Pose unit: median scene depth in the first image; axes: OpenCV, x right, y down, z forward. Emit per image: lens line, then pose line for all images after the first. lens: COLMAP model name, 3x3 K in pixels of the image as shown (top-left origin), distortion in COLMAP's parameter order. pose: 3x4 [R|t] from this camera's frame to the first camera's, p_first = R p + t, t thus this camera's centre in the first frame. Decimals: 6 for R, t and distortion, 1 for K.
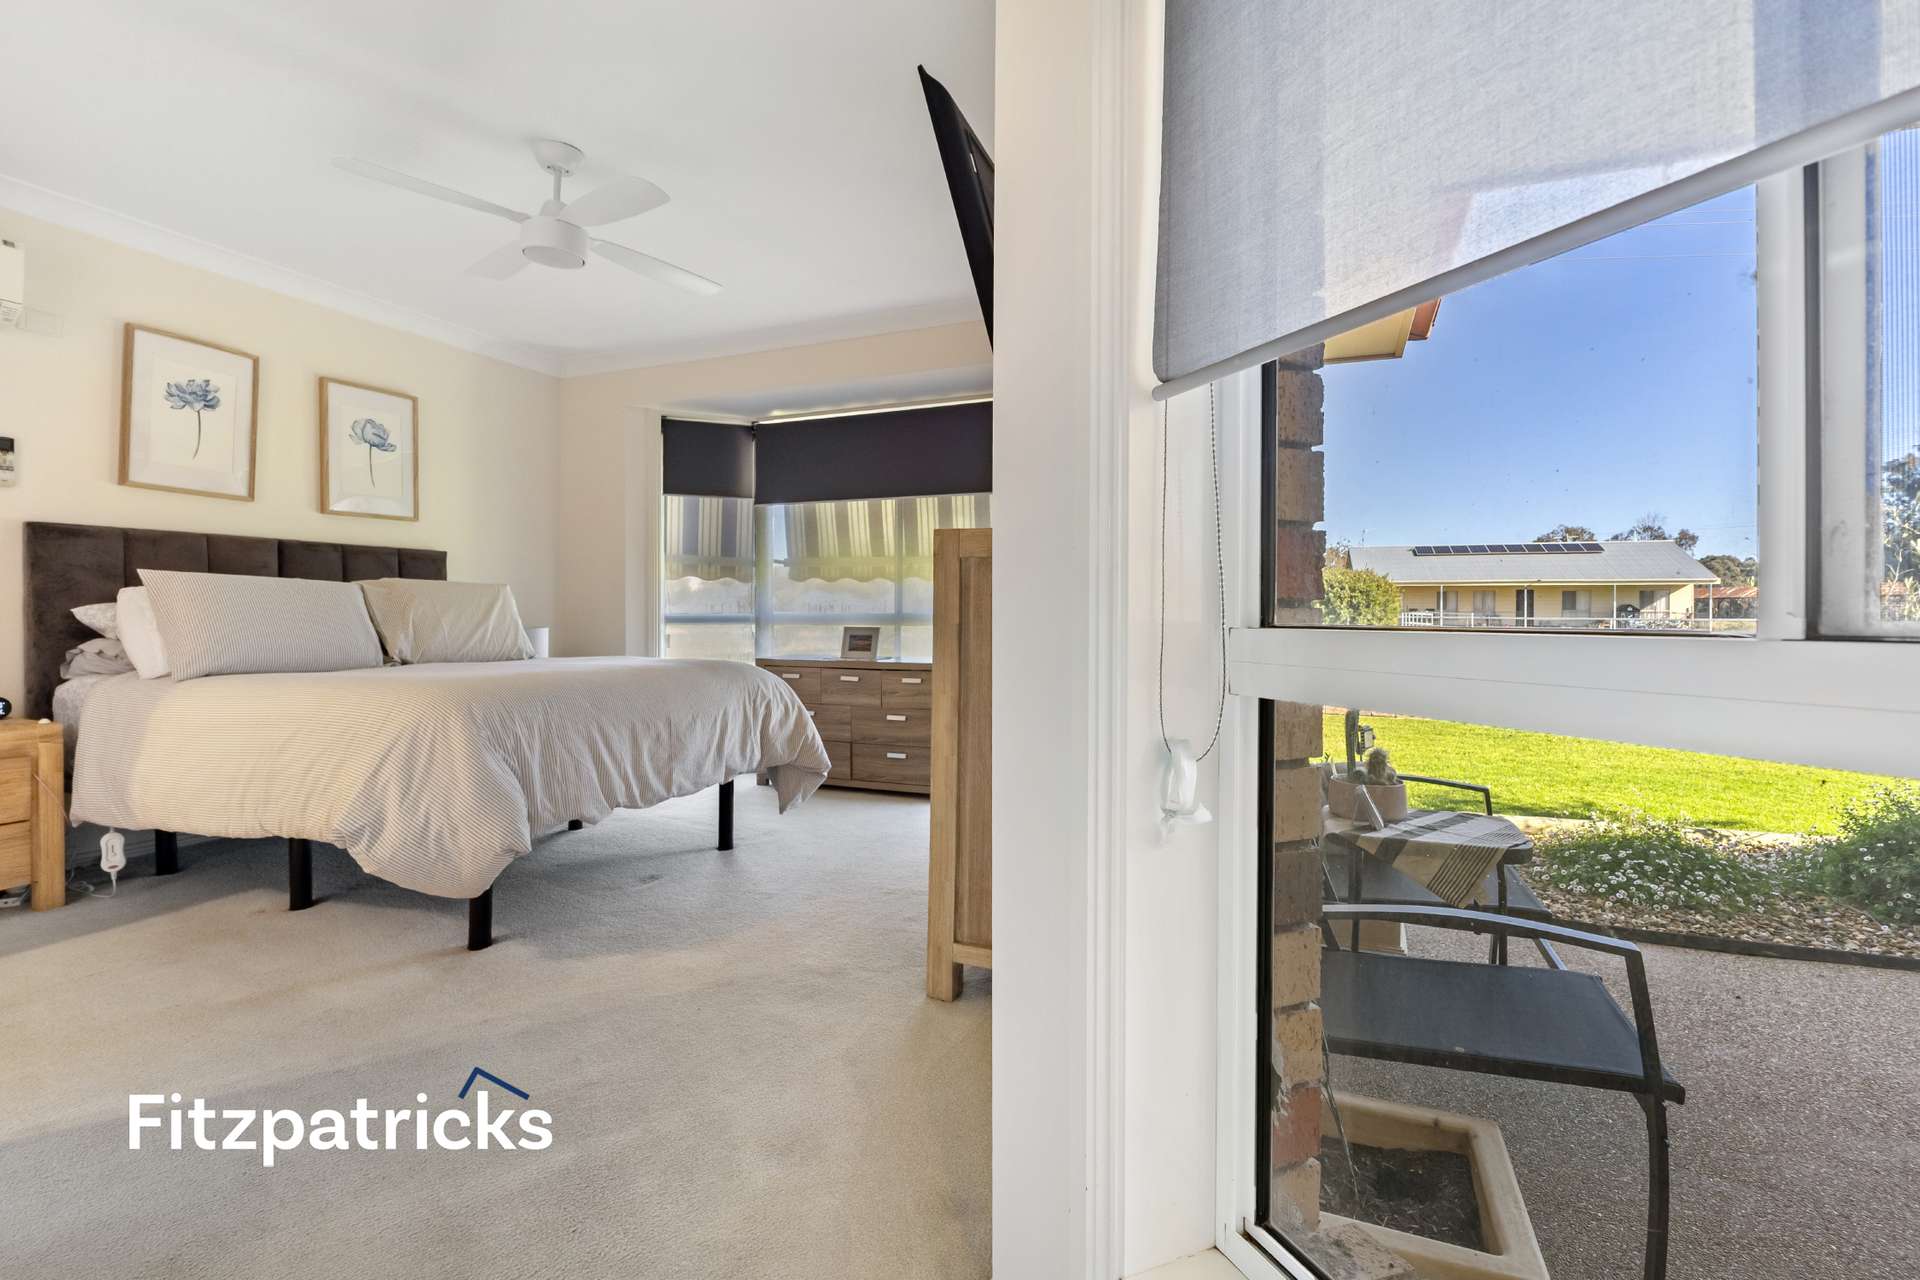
lens RADIAL K [[860.8, 0, 959.7], [0, 860.8, 623.0], [0, 0, 1]] dist [-0.011174, -0.000520]
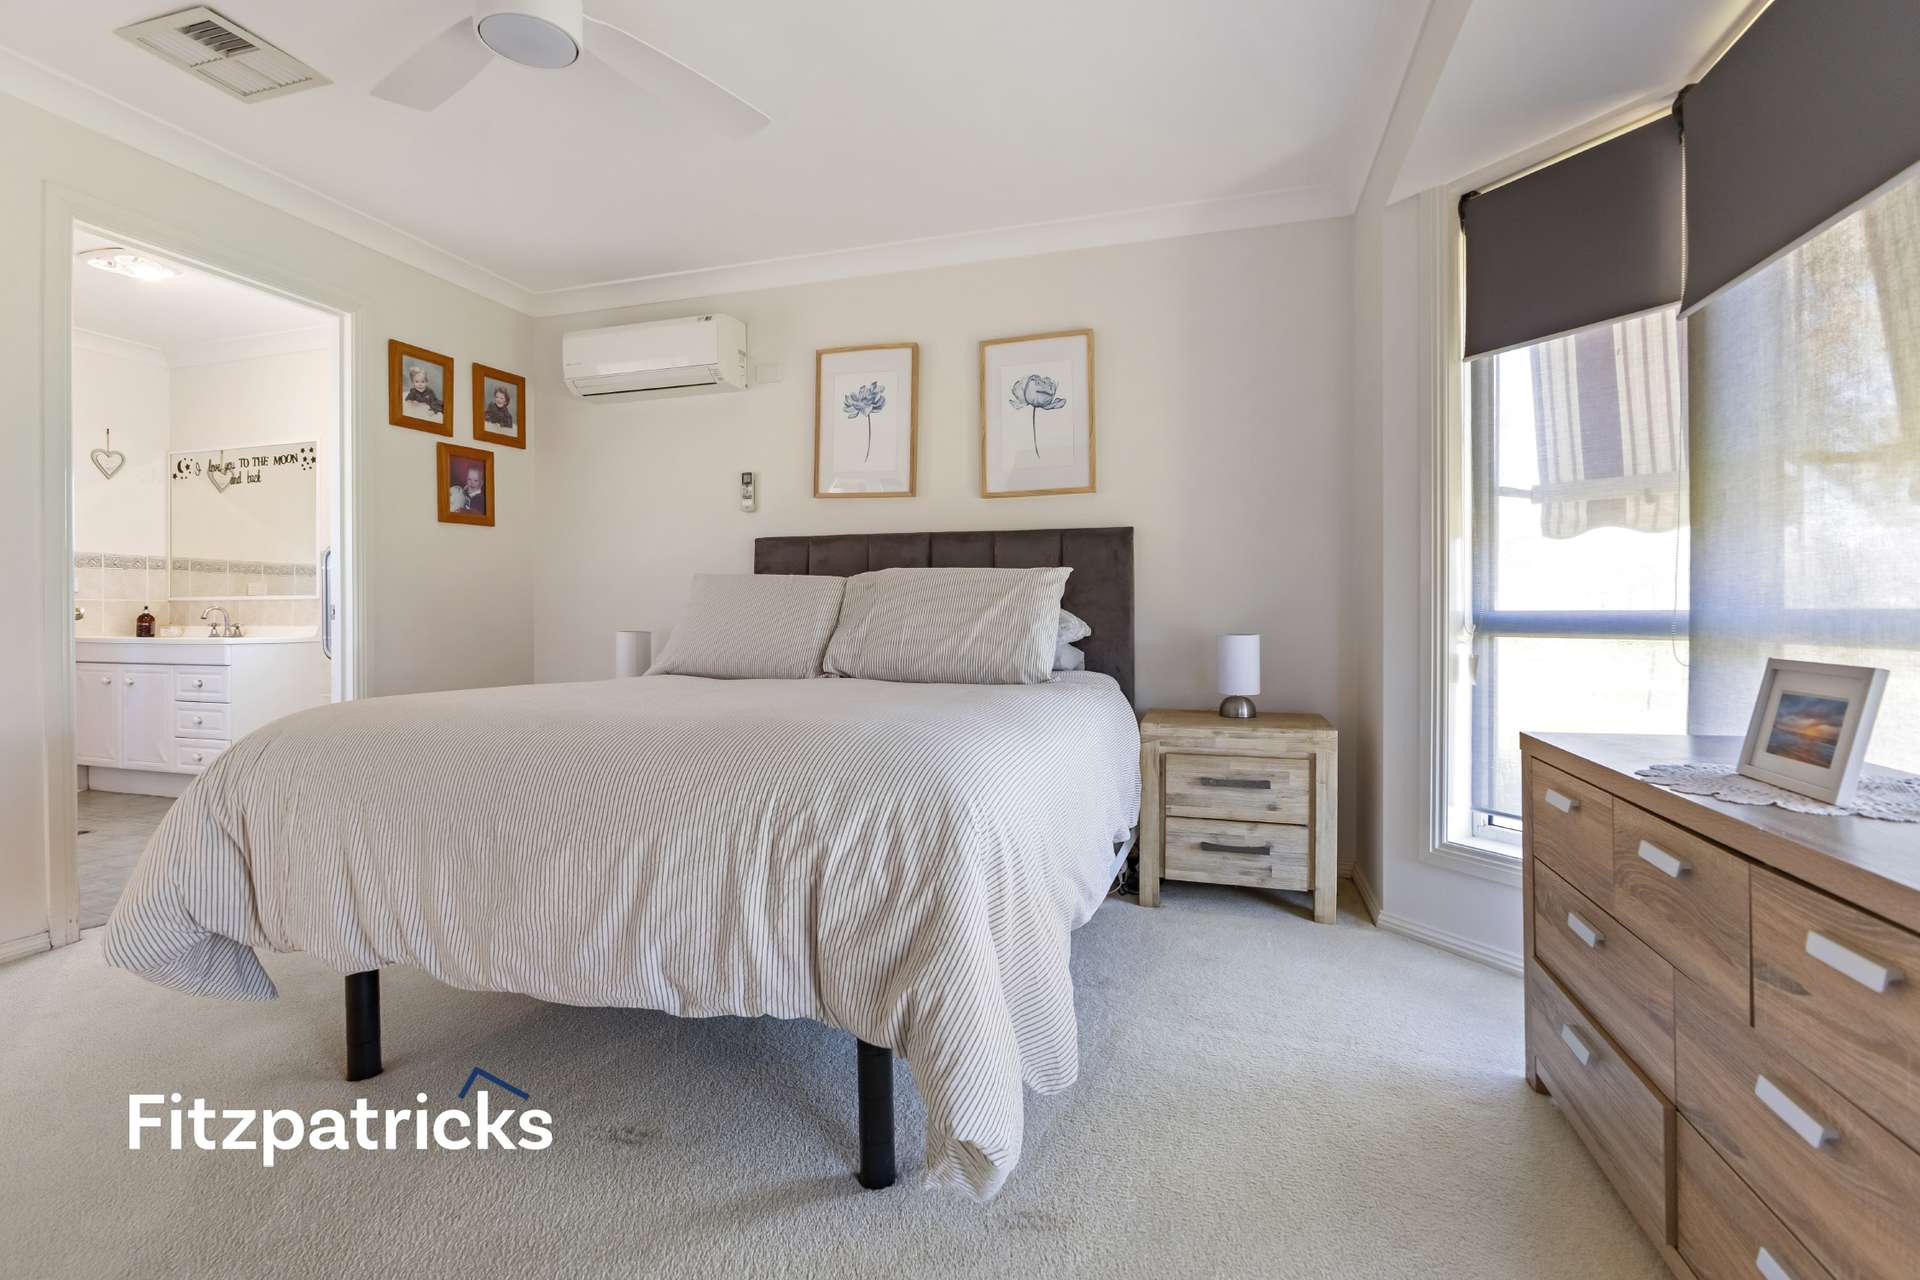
lens RADIAL K [[860.8, 0, 956.2], [0, 860.8, 622.2], [0, 0, 1]] dist [-0.011174, -0.000520]
pose [[0.090939, 0.005010, -0.995844, 0.125336], [-0.012993, 0.999908, 0.003844, -0.005860], [0.995772, 0.012590, 0.090996, 0.901405]]
